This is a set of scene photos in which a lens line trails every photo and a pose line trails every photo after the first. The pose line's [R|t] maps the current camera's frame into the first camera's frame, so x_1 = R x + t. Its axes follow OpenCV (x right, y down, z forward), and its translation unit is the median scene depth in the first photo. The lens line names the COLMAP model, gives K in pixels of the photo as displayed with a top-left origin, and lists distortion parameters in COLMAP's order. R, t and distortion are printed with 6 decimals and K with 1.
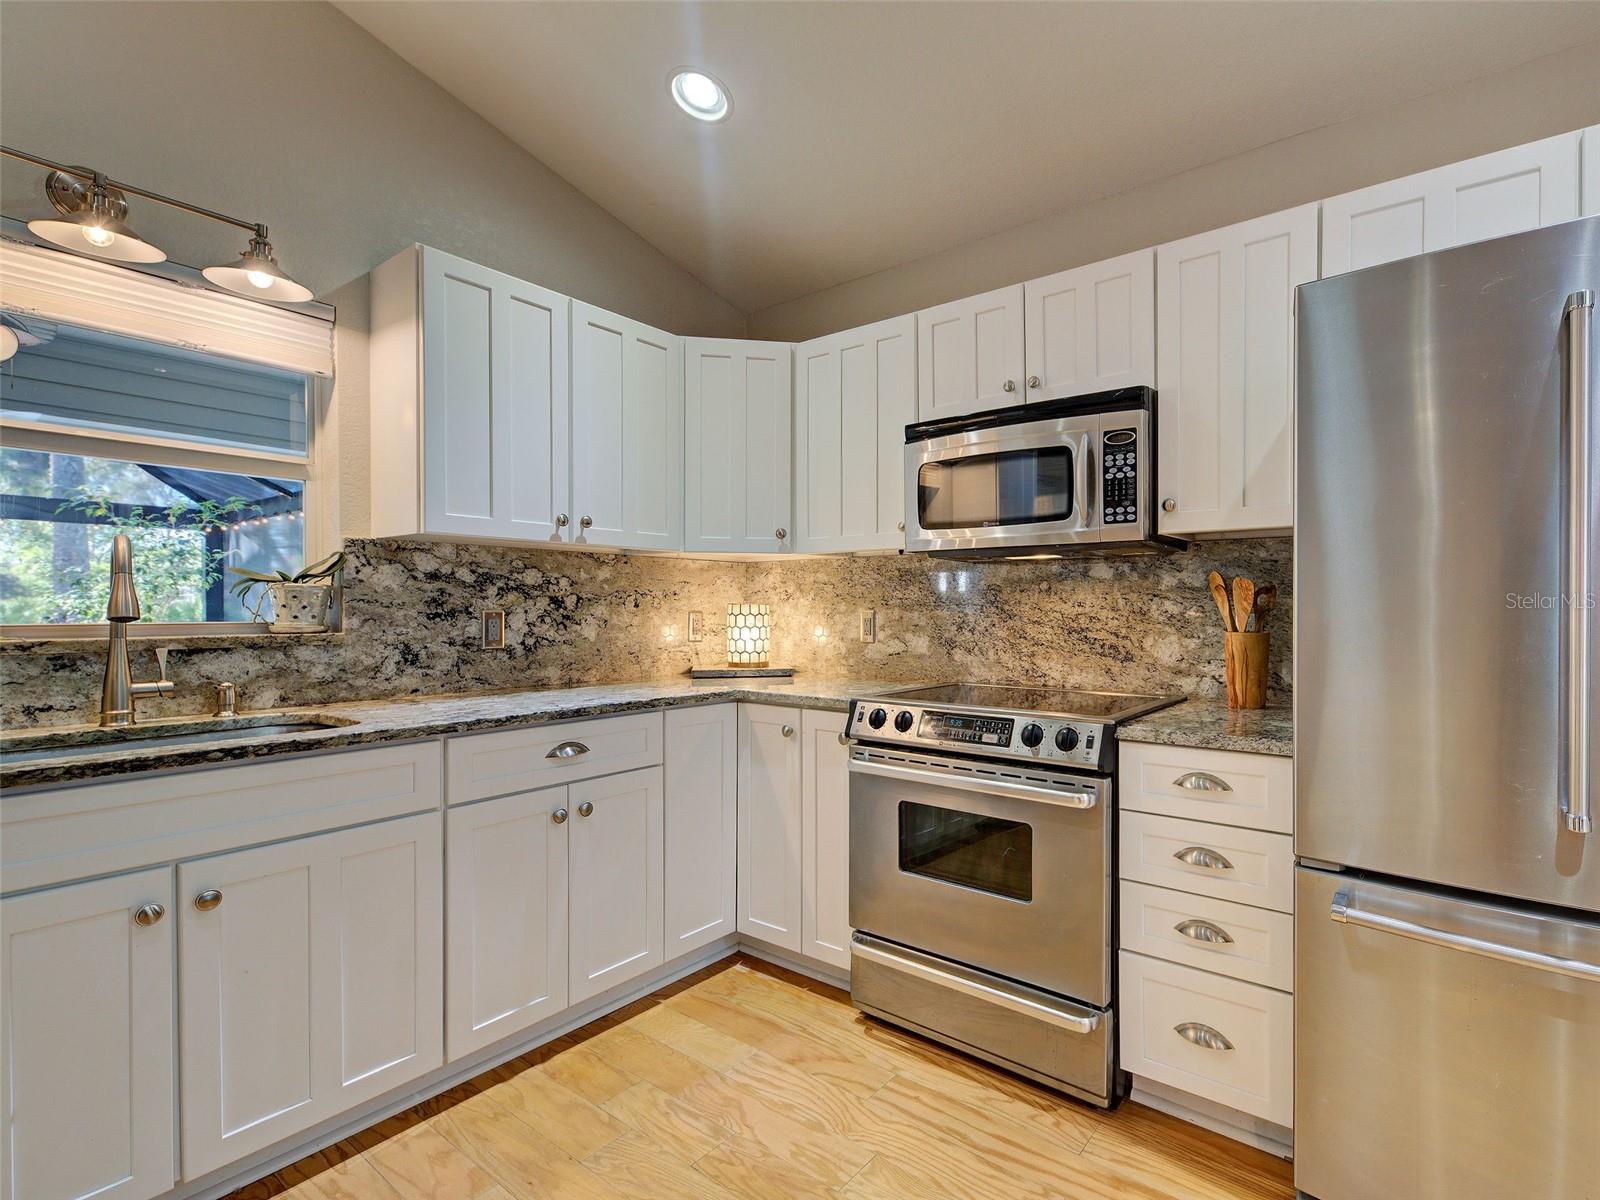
lens RADIAL K [[845.0, 0, 862.6], [0, 845.0, 609.5], [0, 0, 1]] dist [0.005170, 0.000791]
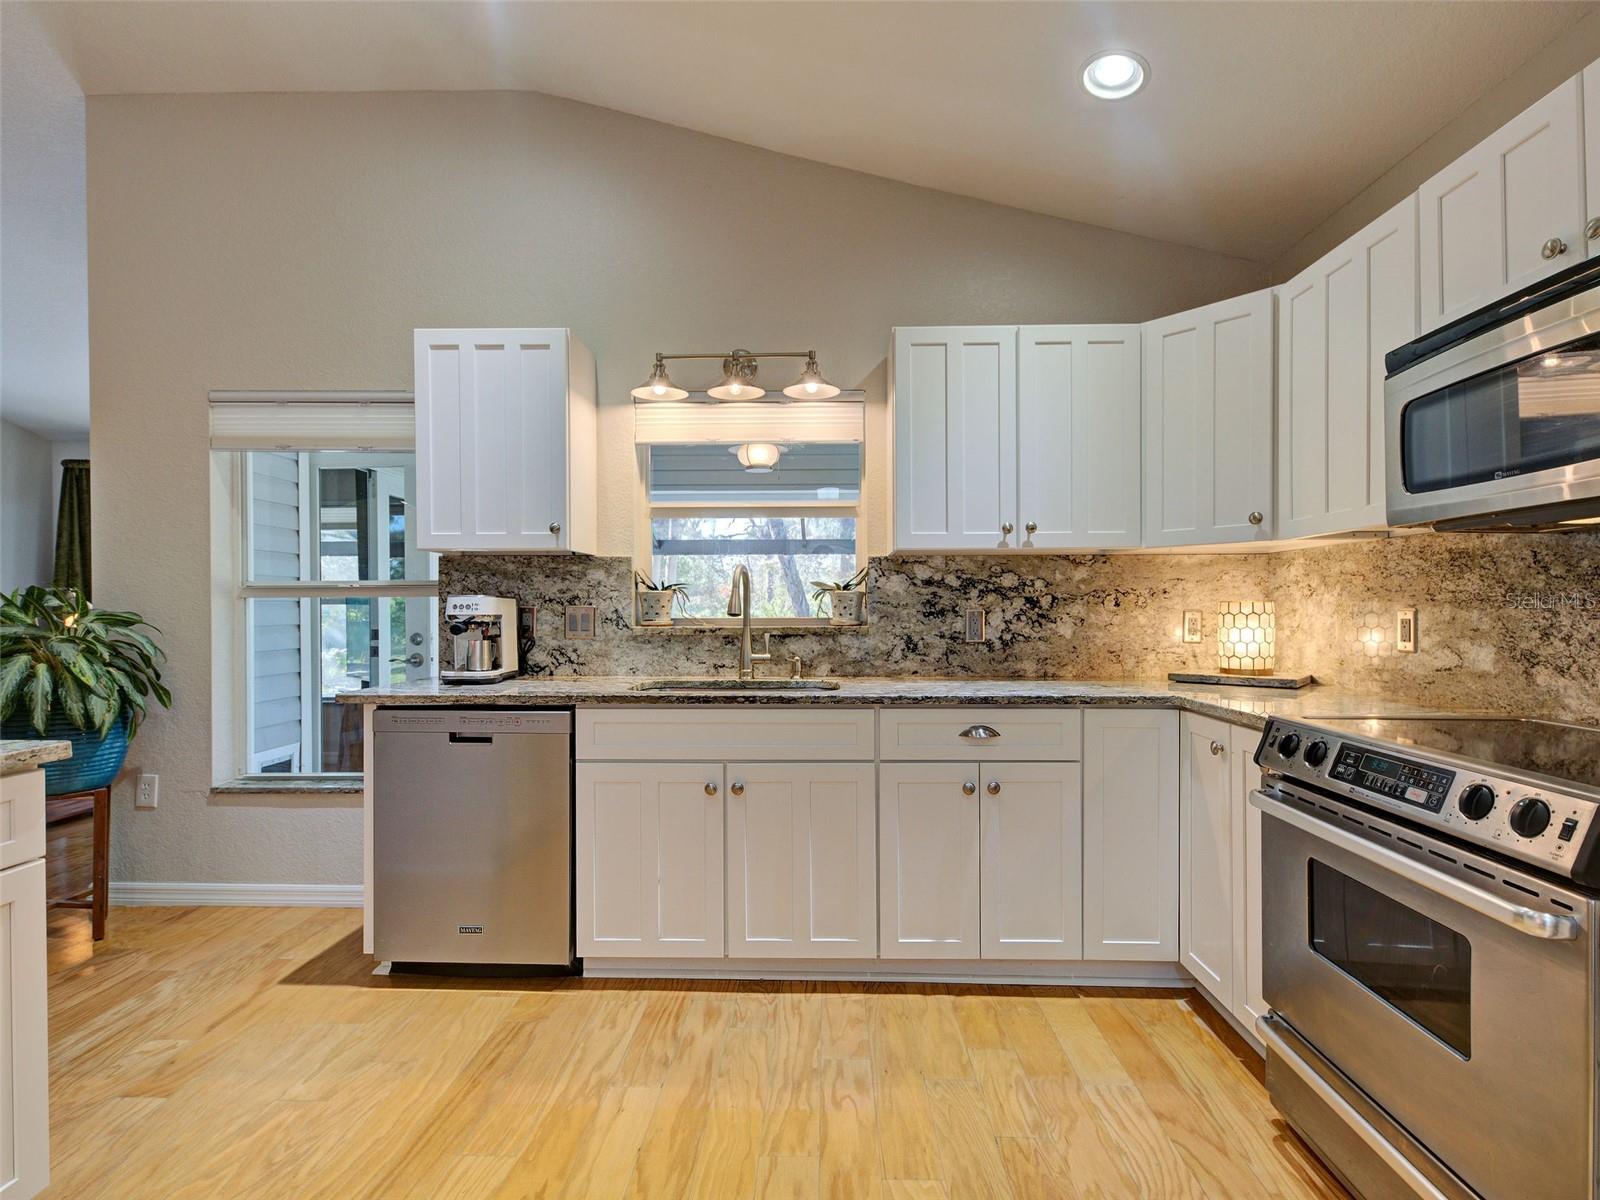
lens RADIAL K [[752.1, 0, 701.2], [0, 752.1, 610.7], [0, 0, 1]] dist [0.005551, -0.000329]
pose [[0.498688, -0.001326, -0.866781, 0.307080], [0.001313, 0.999999, -0.000775, 0.003077], [0.866781, -0.000752, 0.498689, 0.156174]]
